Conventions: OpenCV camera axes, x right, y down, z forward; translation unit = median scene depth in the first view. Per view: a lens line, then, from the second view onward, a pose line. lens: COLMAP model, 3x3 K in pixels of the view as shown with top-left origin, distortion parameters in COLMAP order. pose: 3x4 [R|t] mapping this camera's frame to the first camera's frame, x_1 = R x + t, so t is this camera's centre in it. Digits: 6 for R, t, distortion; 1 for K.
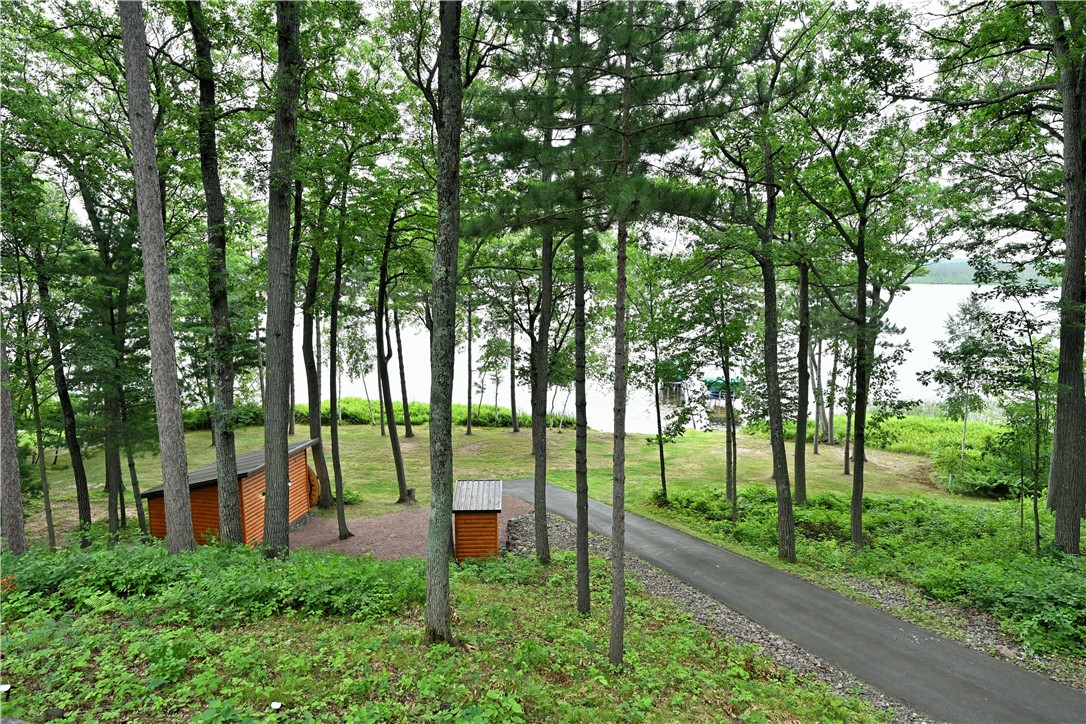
lens RADIAL K [[663.0, 0, 543.0], [0, 663.0, 362.0], [0, 0, 1]] dist [0.003074, 0.000858]
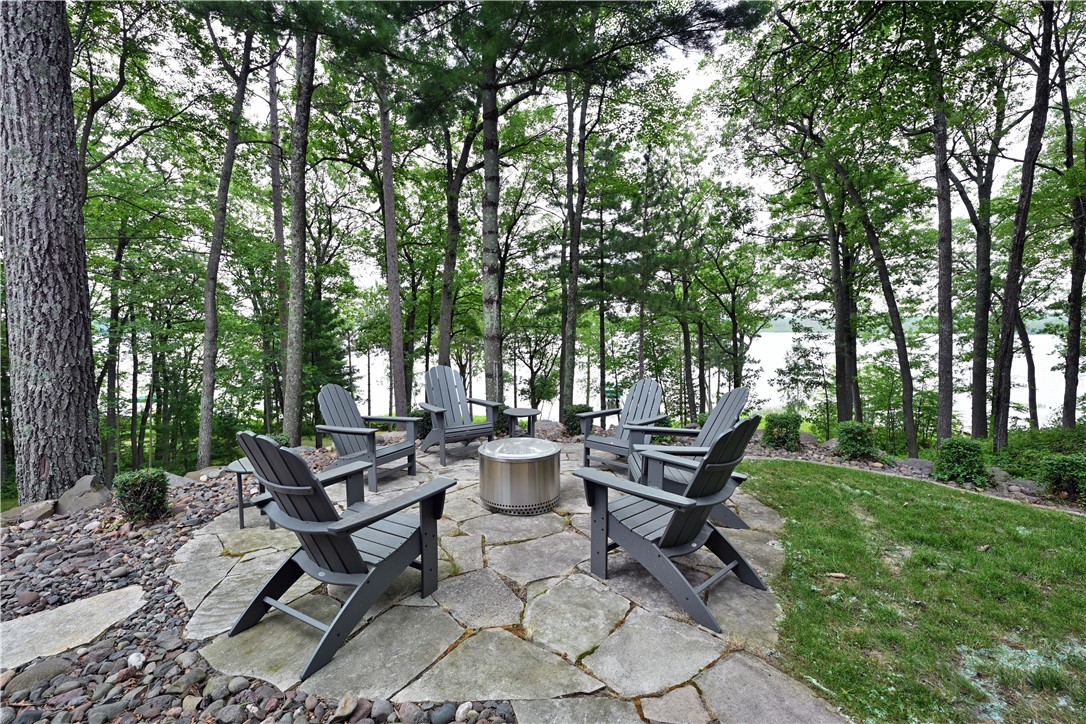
lens RADIAL K [[483.9, 0, 543.0], [0, 483.9, 362.0], [0, 0, 1]] dist [0.015406, -0.000172]
pose [[0.996884, -0.014155, 0.077604, -0.101060], [0.018870, 0.997998, -0.060362, 0.020295], [-0.076594, 0.061639, 0.995155, -0.188941]]
